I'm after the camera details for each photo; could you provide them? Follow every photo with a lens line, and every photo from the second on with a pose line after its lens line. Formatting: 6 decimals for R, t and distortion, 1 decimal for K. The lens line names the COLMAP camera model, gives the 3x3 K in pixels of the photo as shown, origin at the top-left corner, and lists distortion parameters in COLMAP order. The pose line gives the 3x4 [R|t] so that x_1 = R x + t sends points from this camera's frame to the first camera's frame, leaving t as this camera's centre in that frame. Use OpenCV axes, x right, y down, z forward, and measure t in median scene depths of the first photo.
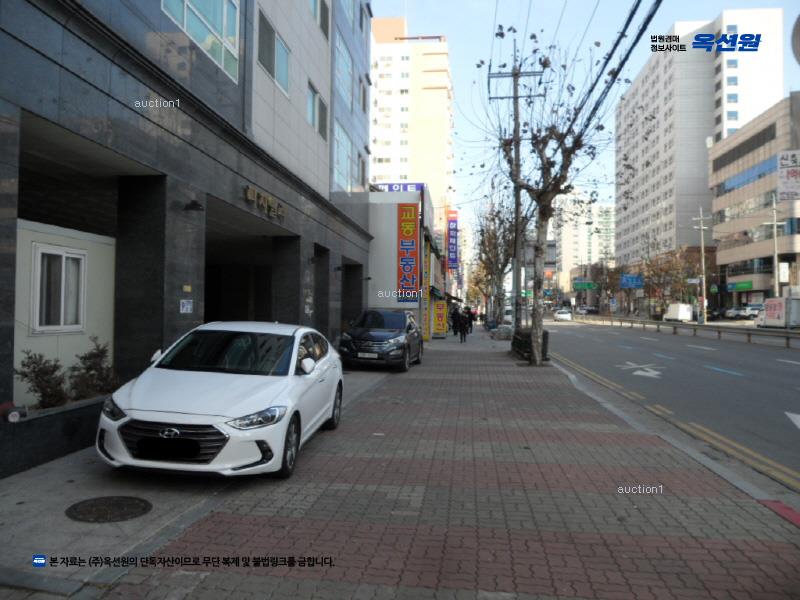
lens RADIAL K [[646.8, 0, 402.9], [0, 646.8, 297.1], [0, 0, 1]] dist [-0.004712, -0.000170]
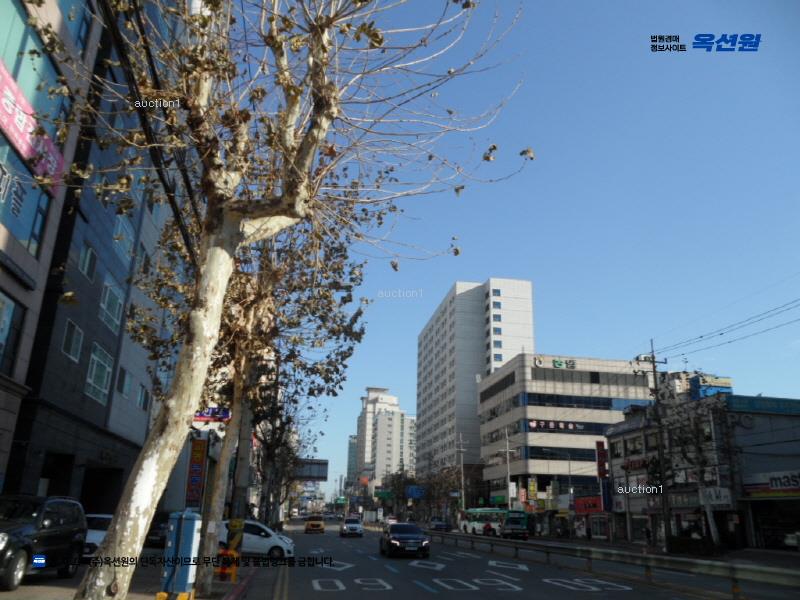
lens RADIAL K [[646.8, 0, 397.7], [0, 646.8, 297.1], [0, 0, 1]] dist [-0.004712, -0.000170]
pose [[0.967585, 0.101458, 0.231270, 0.018730], [-0.026739, 0.951763, -0.305668, -0.002764], [-0.251127, 0.289575, 0.923624, -0.159412]]
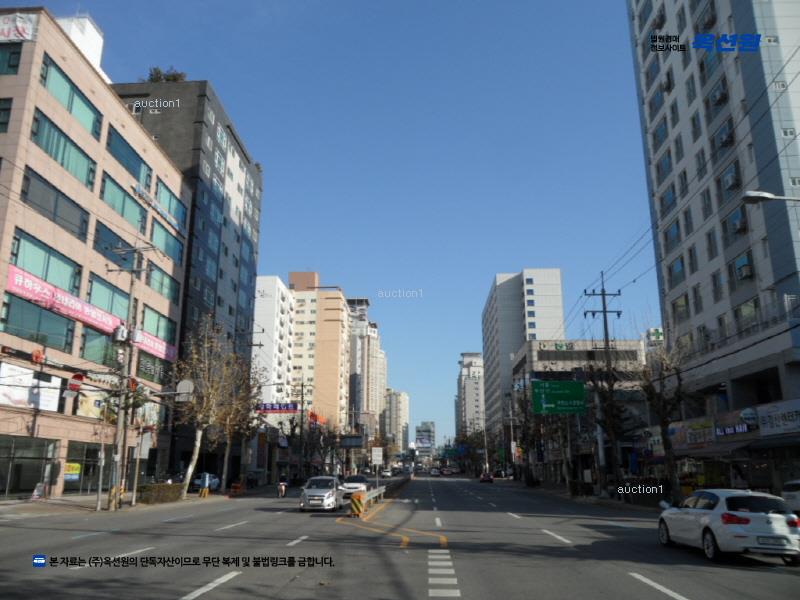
lens RADIAL K [[646.8, 0, 397.5], [0, 646.8, 301.0], [0, 0, 1]] dist [-0.004712, -0.000170]
pose [[0.998221, 0.007133, 0.059188, 0.110819], [0.006913, 0.972270, -0.233760, -0.010840], [-0.059214, 0.233753, 0.970491, -0.495660]]
